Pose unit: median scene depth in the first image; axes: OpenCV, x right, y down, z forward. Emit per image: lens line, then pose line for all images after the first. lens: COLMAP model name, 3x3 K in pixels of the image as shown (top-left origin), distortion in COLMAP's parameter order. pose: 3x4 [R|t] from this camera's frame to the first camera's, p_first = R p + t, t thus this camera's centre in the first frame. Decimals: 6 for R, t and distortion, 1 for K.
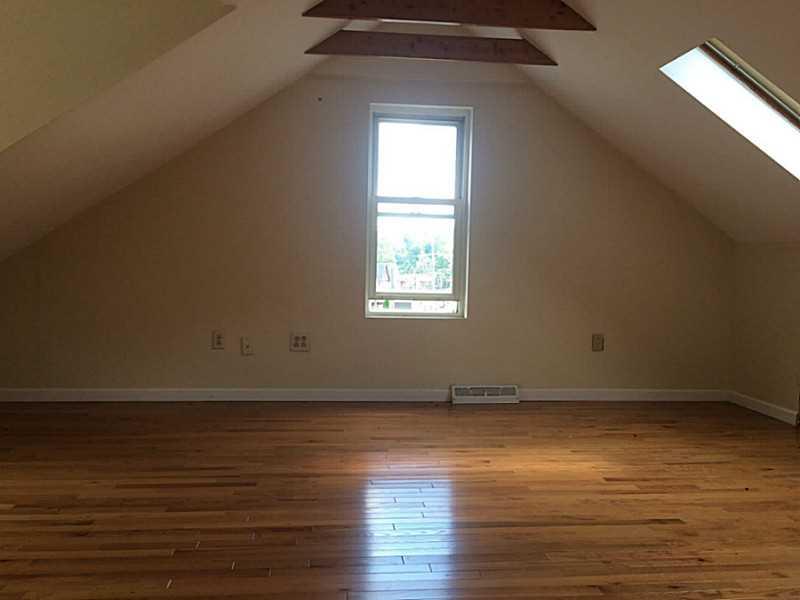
lens RADIAL K [[685.7, 0, 400.0], [0, 685.7, 300.0], [0, 0, 1]] dist [0.082641, -0.104877]
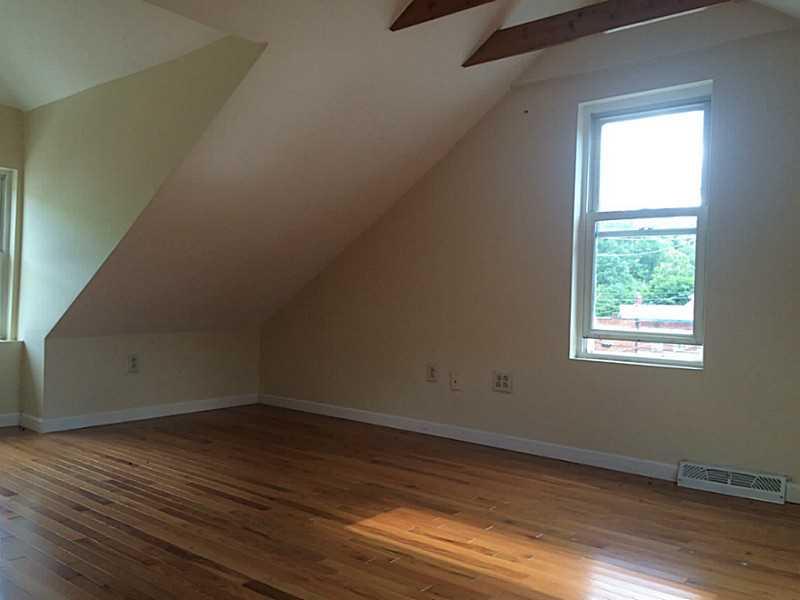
lens RADIAL K [[685.7, 0, 400.0], [0, 685.7, 300.0], [0, 0, 1]] dist [0.082641, -0.104877]
pose [[0.704308, -0.001496, -0.709893, 0.389430], [-0.047473, 0.997660, -0.049202, 0.004815], [0.708305, 0.068354, 0.702589, 0.260619]]
